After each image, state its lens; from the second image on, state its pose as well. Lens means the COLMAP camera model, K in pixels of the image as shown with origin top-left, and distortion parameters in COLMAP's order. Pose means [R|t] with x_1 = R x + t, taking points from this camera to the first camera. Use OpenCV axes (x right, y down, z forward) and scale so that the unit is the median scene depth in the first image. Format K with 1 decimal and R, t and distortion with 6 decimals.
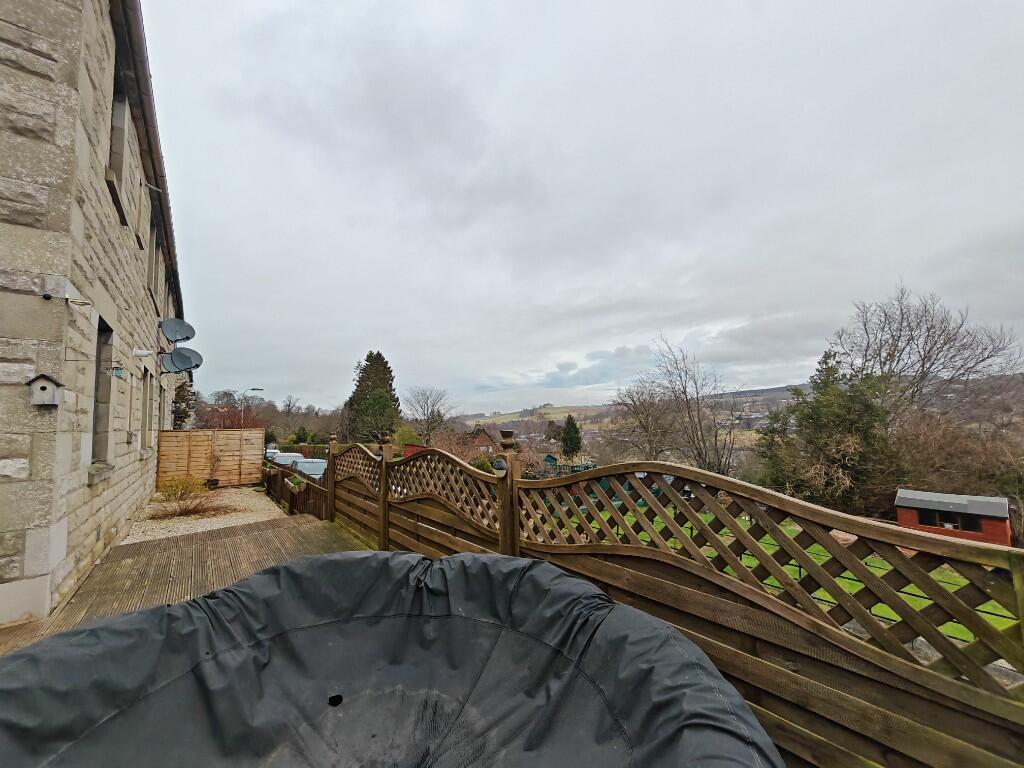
lens RADIAL K [[382.2, 0, 511.7], [0, 382.2, 388.2], [0, 0, 1]] dist [-0.006815, 0.001758]
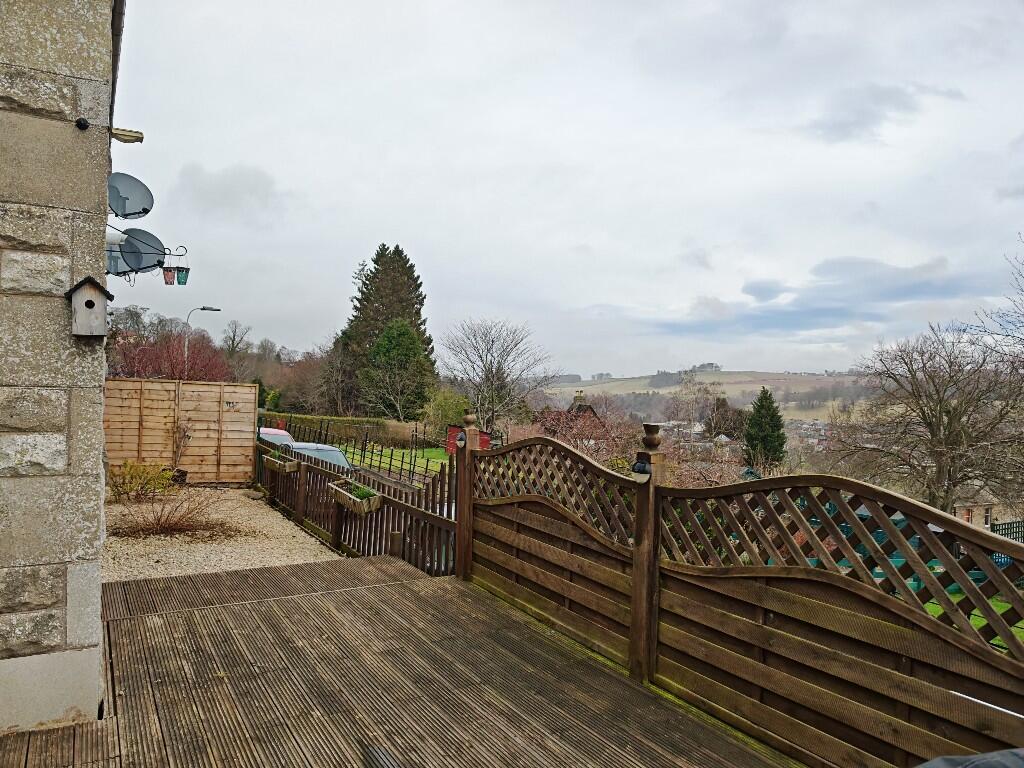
lens RADIAL K [[742.1, 0, 506.6], [0, 742.1, 402.4], [0, 0, 1]] dist [0.020687, -0.021977]
pose [[0.983752, 0.068699, -0.165869, -0.069517], [-0.051165, 0.992859, 0.107761, -0.000774], [0.172087, -0.097523, 0.980242, 0.010973]]
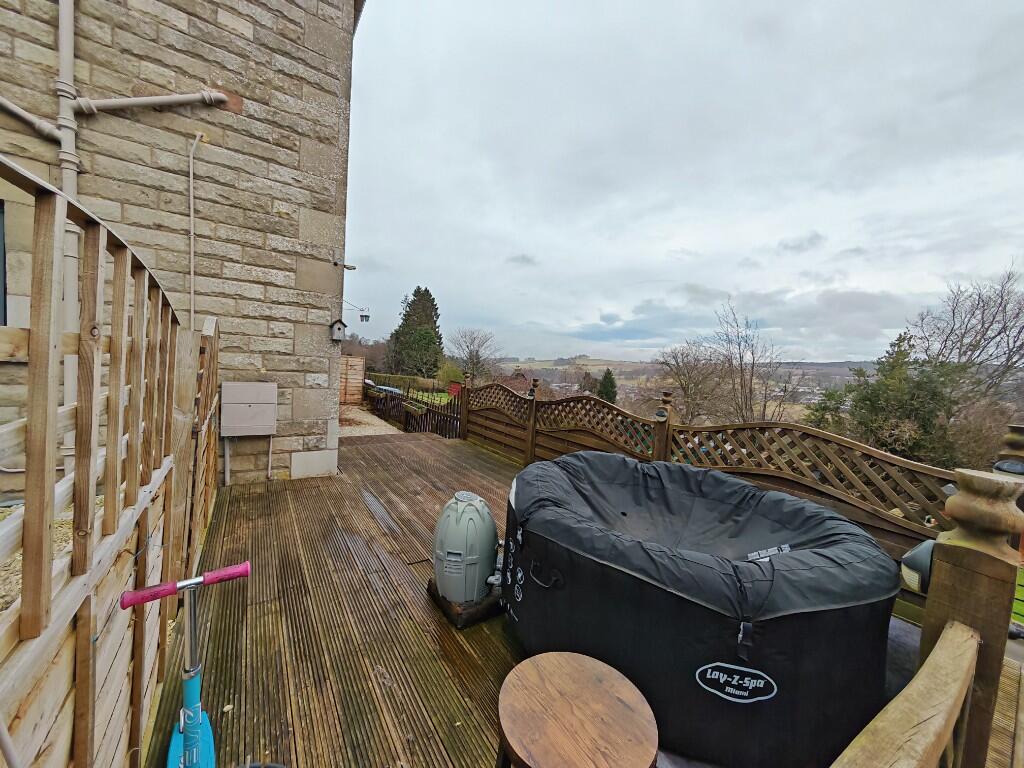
lens RADIAL K [[382.2, 0, 509.6], [0, 382.2, 389.2], [0, 0, 1]] dist [-0.006815, 0.001758]
pose [[0.990571, 0.107730, -0.084640, -0.059165], [-0.094385, 0.984421, 0.148345, -0.007446], [0.099303, -0.138958, 0.985307, -0.063876]]
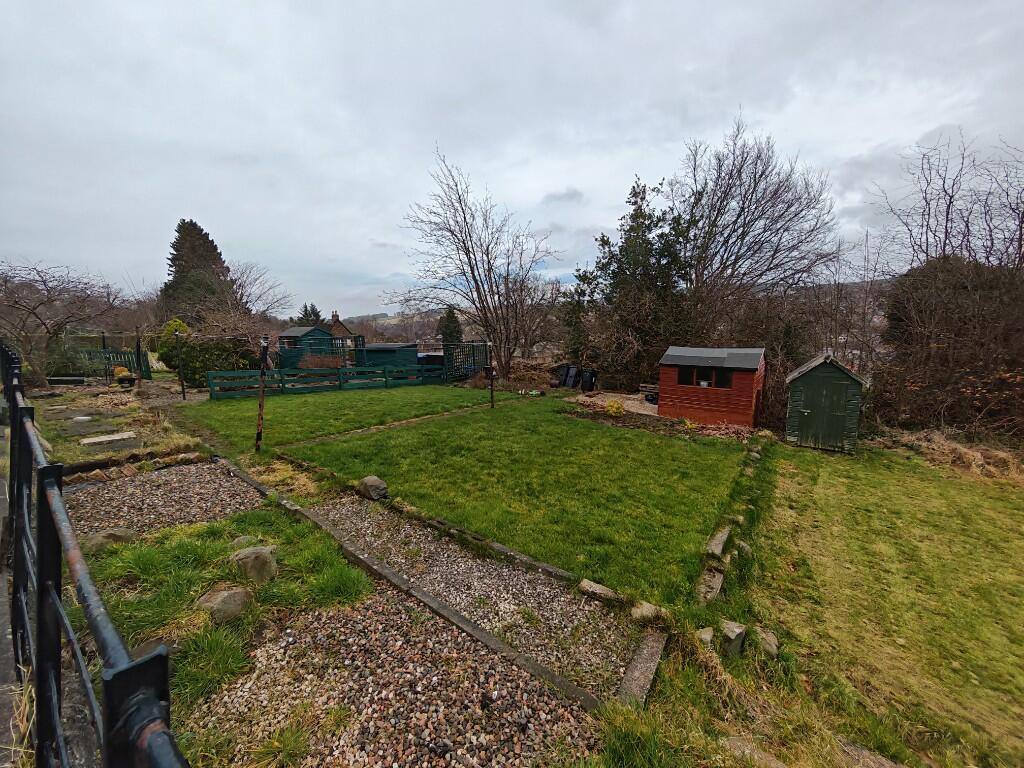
lens RADIAL K [[382.2, 0, 511.6], [0, 382.2, 388.0], [0, 0, 1]] dist [-0.006815, 0.001758]
pose [[0.975162, -0.038984, 0.218034, 0.388117], [-0.017081, 0.968221, 0.249512, 0.119127], [-0.220832, -0.247038, 0.943507, 0.207321]]
